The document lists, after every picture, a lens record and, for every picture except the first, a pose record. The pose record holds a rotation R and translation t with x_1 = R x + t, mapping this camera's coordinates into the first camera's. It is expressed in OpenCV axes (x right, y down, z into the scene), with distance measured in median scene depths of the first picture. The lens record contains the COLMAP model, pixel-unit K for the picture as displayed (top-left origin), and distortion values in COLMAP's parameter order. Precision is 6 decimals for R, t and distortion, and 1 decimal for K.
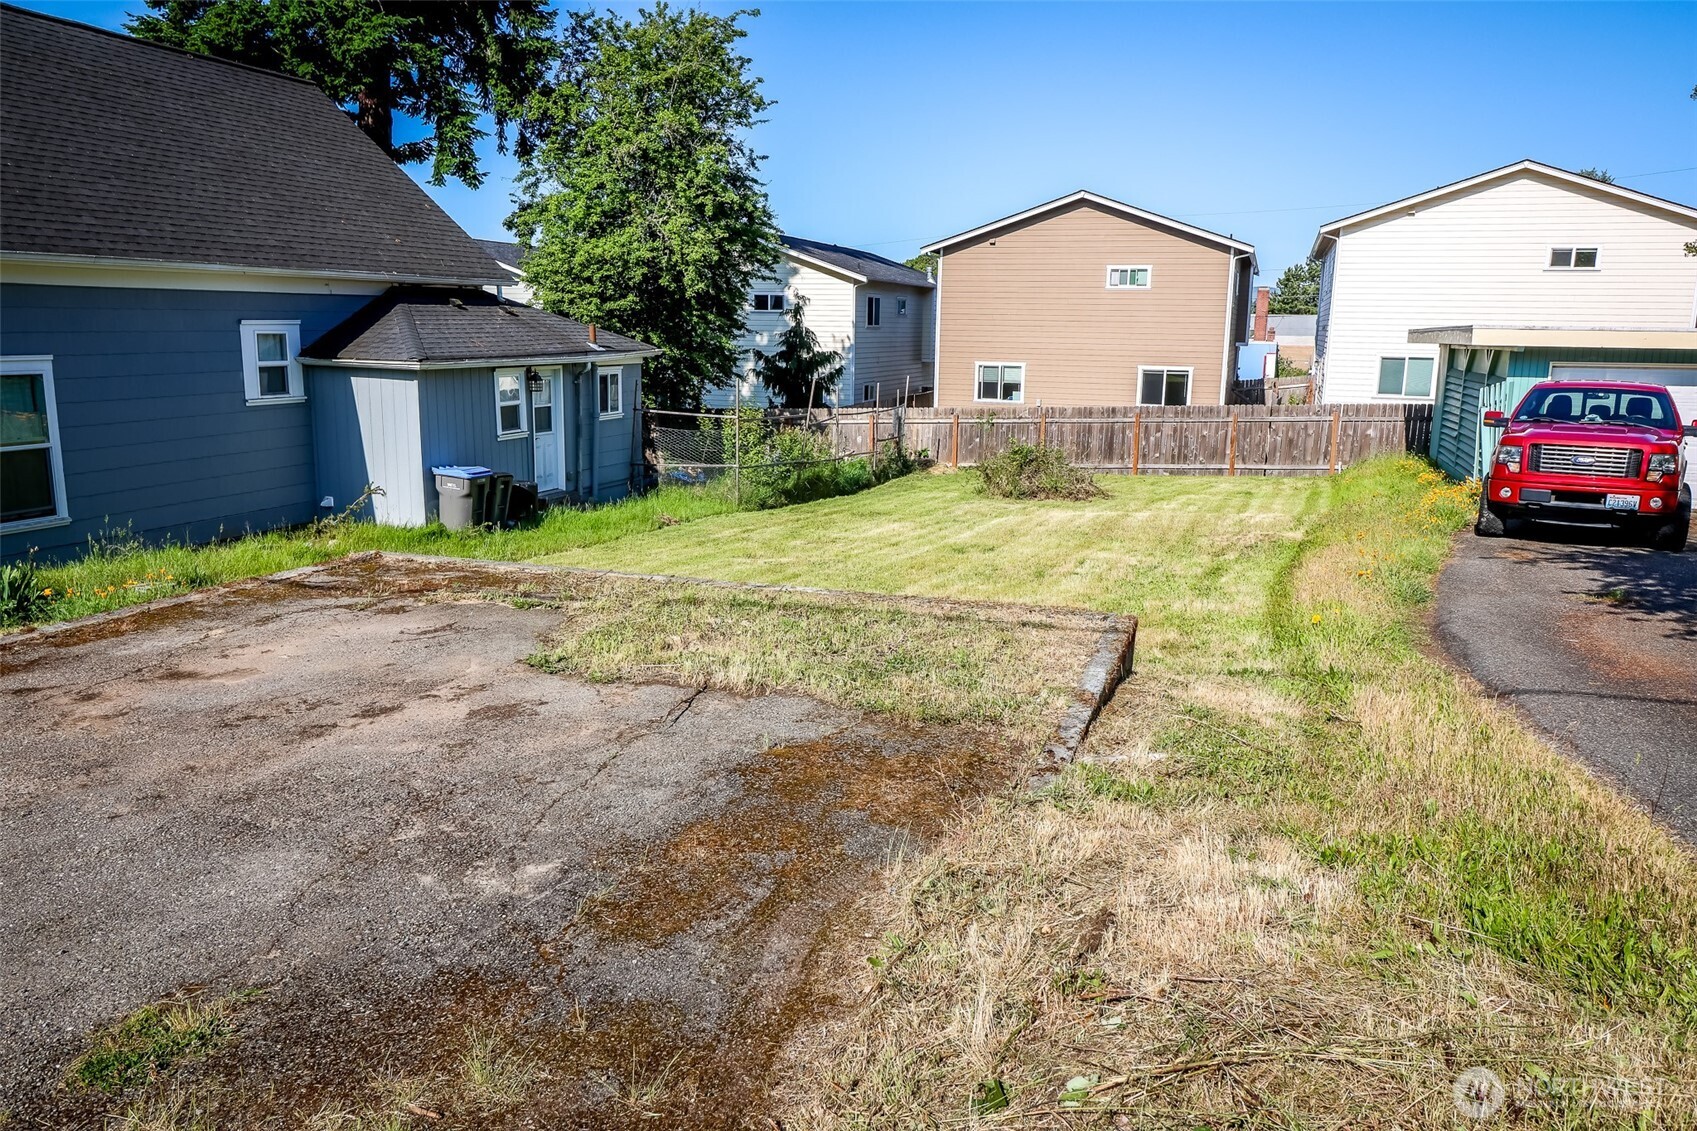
lens RADIAL K [[1206.7, 0, 835.8], [0, 1206.7, 563.5], [0, 0, 1]] dist [0.009959, -0.005741]
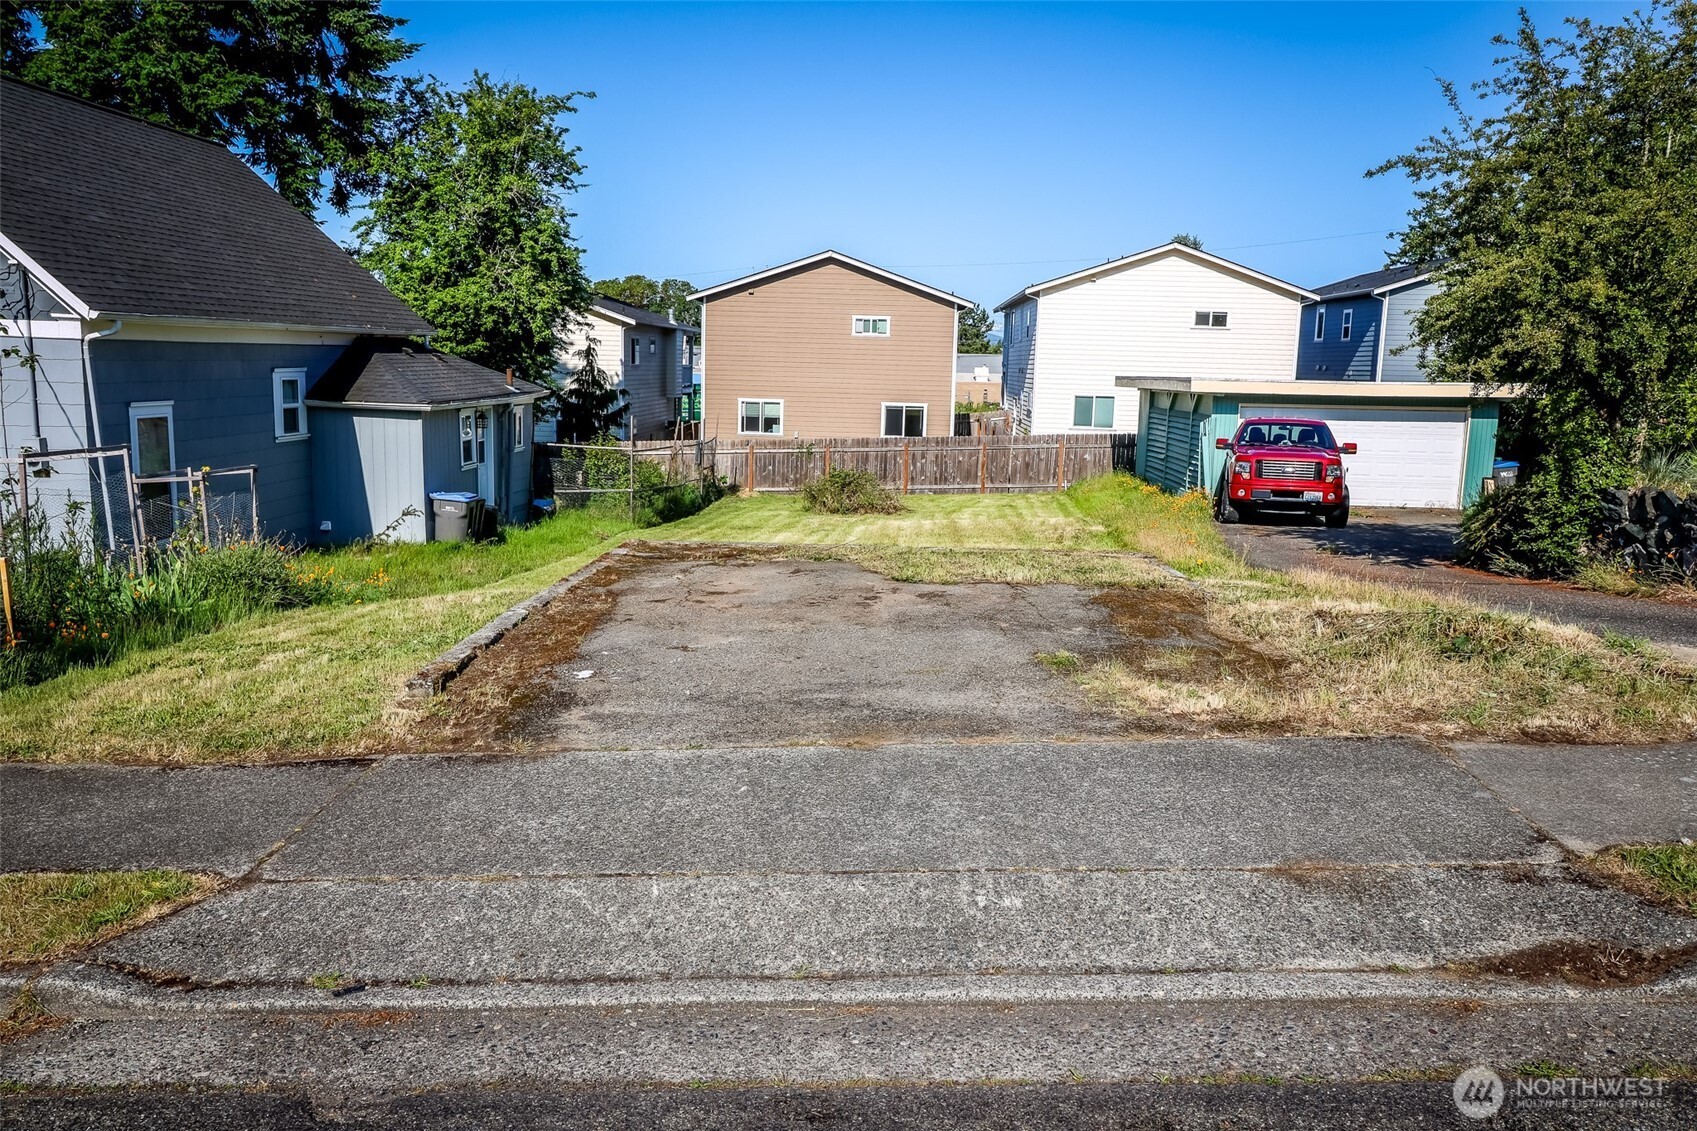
lens RADIAL K [[1239.9, 0, 838.5], [0, 1239.9, 566.5], [0, 0, 1]] dist [0.020851, -0.022687]
pose [[0.957117, -0.037460, 0.287270, -0.190279], [0.045091, 0.998783, -0.019993, 0.020970], [-0.286172, 0.032089, 0.957641, -0.168121]]
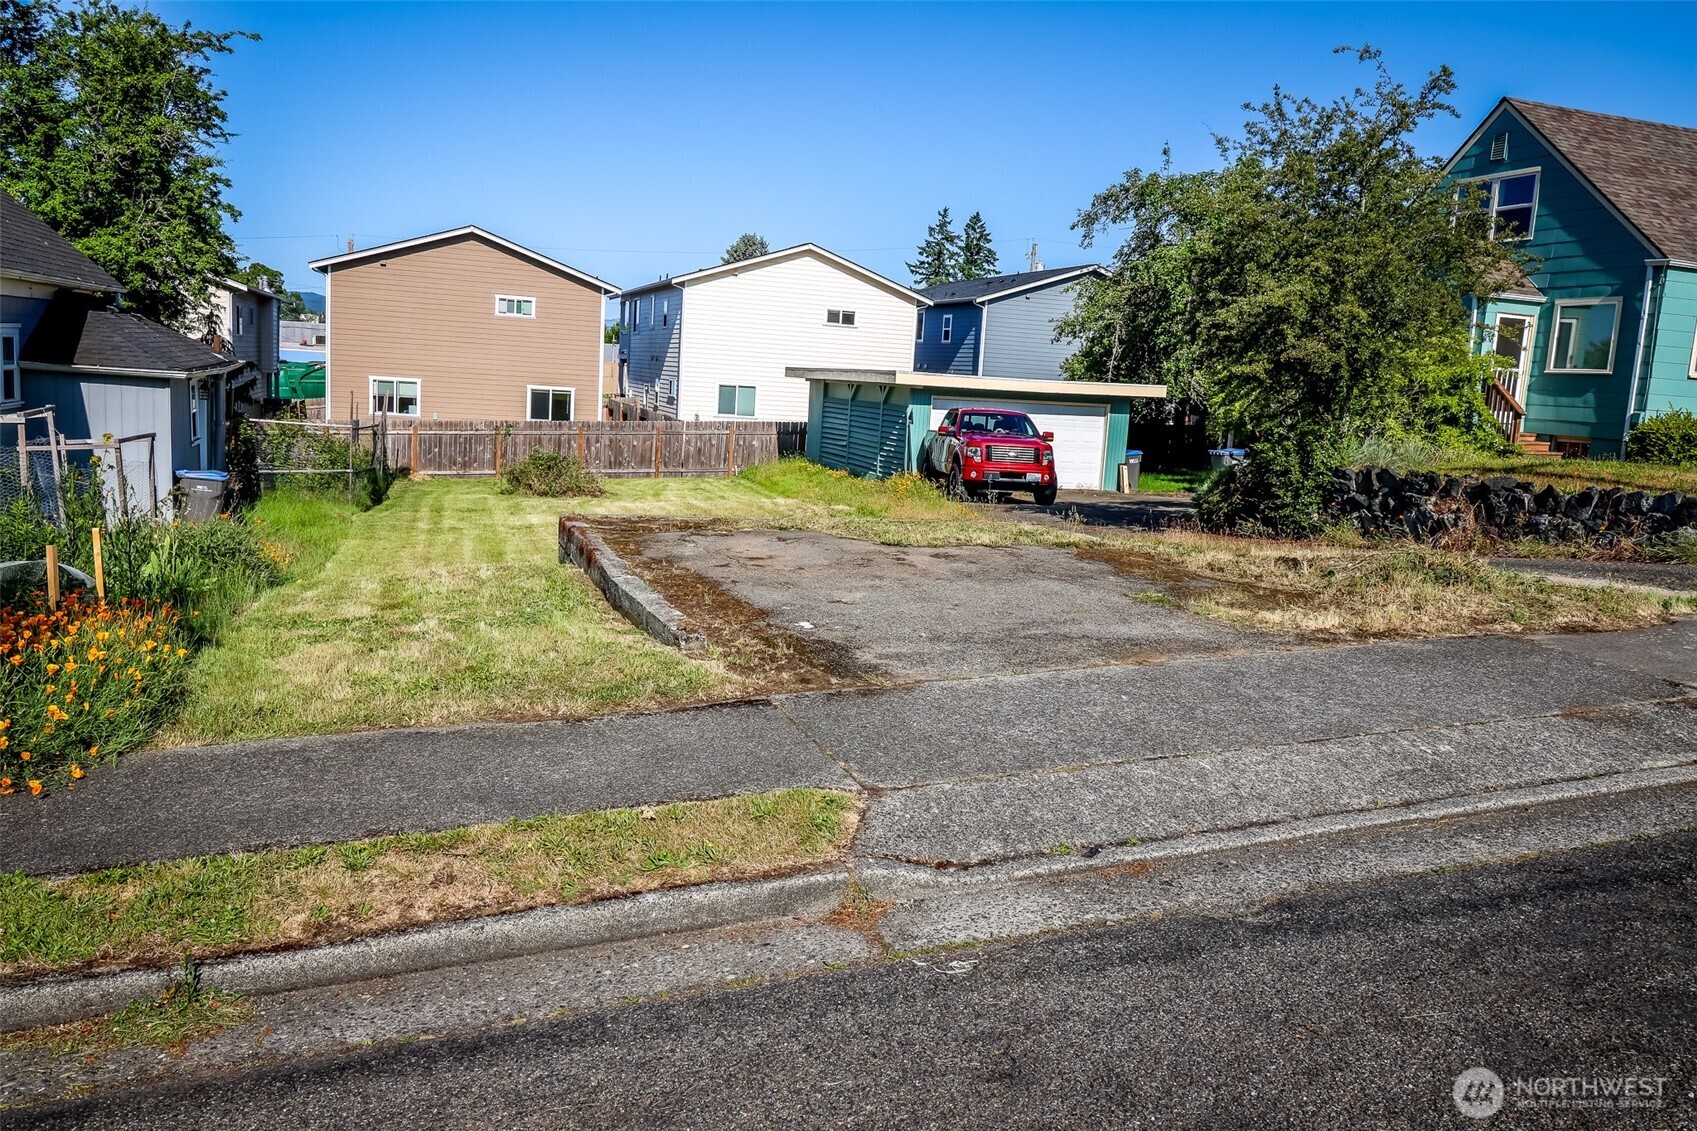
lens RADIAL K [[1239.9, 0, 838.5], [0, 1239.9, 566.5], [0, 0, 1]] dist [0.020851, -0.022687]
pose [[0.785334, -0.061575, 0.616002, -0.346912], [0.070340, 0.997473, 0.010030, 0.020307], [-0.615063, 0.035453, 0.787680, -0.126326]]
